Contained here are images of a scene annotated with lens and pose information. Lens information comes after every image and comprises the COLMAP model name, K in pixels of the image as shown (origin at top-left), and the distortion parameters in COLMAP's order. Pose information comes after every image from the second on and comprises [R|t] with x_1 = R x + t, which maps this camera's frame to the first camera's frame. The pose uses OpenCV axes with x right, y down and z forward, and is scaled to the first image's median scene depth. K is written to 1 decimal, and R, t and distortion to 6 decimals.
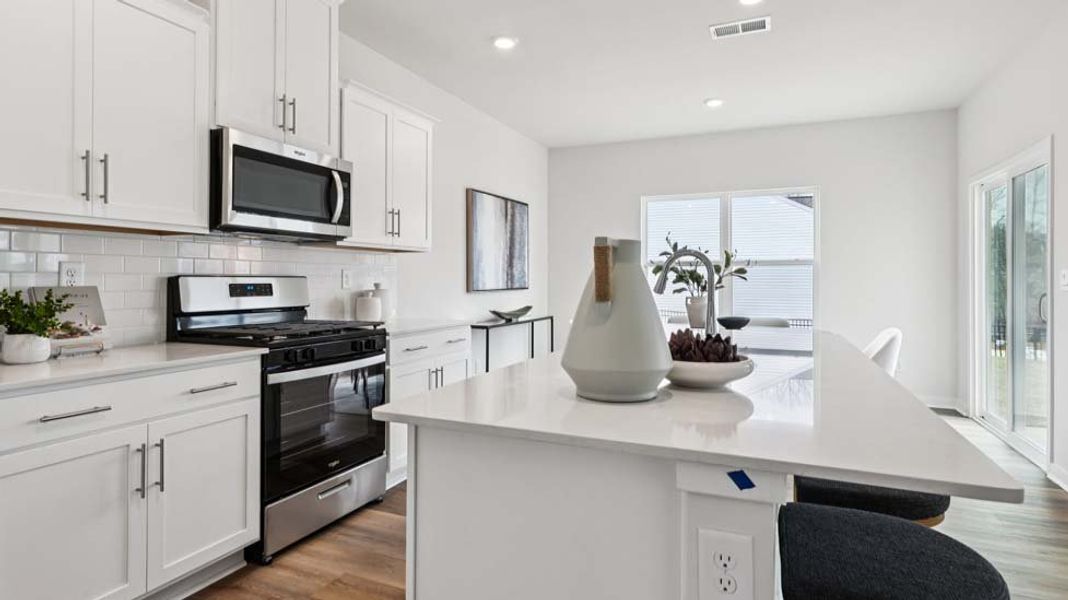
lens RADIAL K [[552.2, 0, 536.0], [0, 552.2, 268.4], [0, 0, 1]] dist [-0.000271, 0.000214]
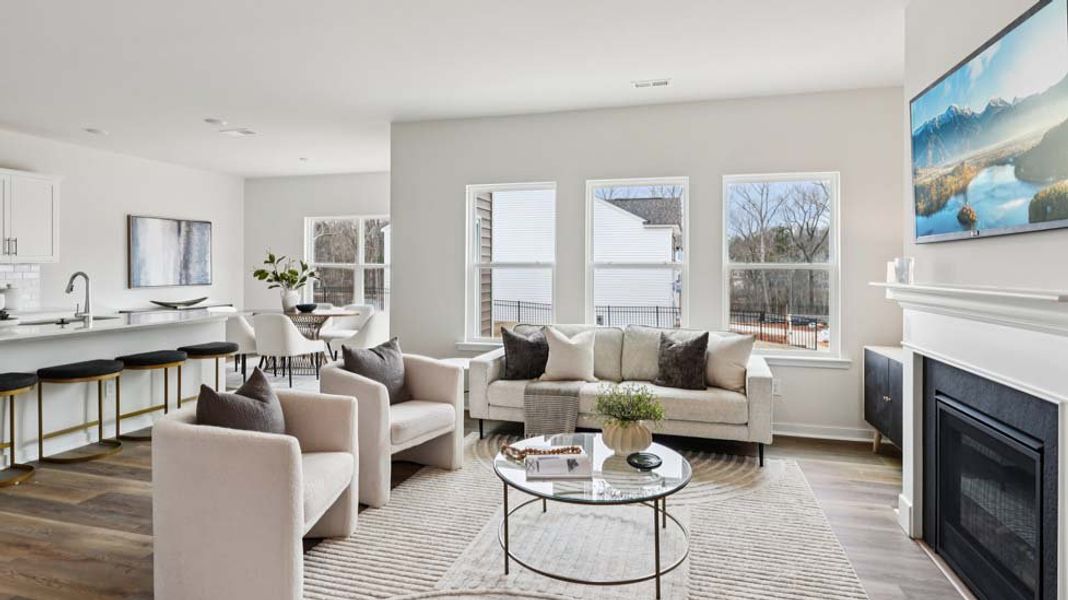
lens RADIAL K [[552.2, 0, 536.0], [0, 552.2, 268.4], [0, 0, 1]] dist [-0.000271, 0.000214]
pose [[0.989589, 0.001075, 0.143916, 0.624582], [-0.003800, 0.999819, 0.018665, -0.033744], [-0.143869, -0.019018, 0.989414, -0.491567]]
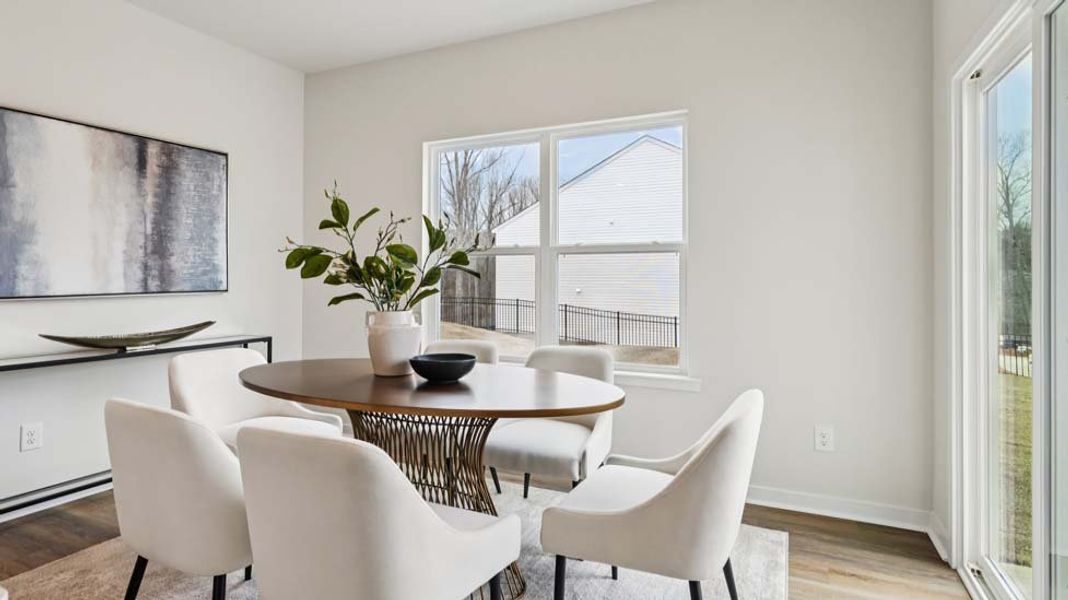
lens RADIAL K [[553.7, 0, 529.5], [0, 553.7, 267.3], [0, 0, 1]] dist [0.001941, -0.000282]
pose [[0.999622, 0.000268, -0.027475, 0.363241], [-0.000276, 1.000000, -0.000290, 0.010024], [0.027475, 0.000297, 0.999622, 0.427718]]
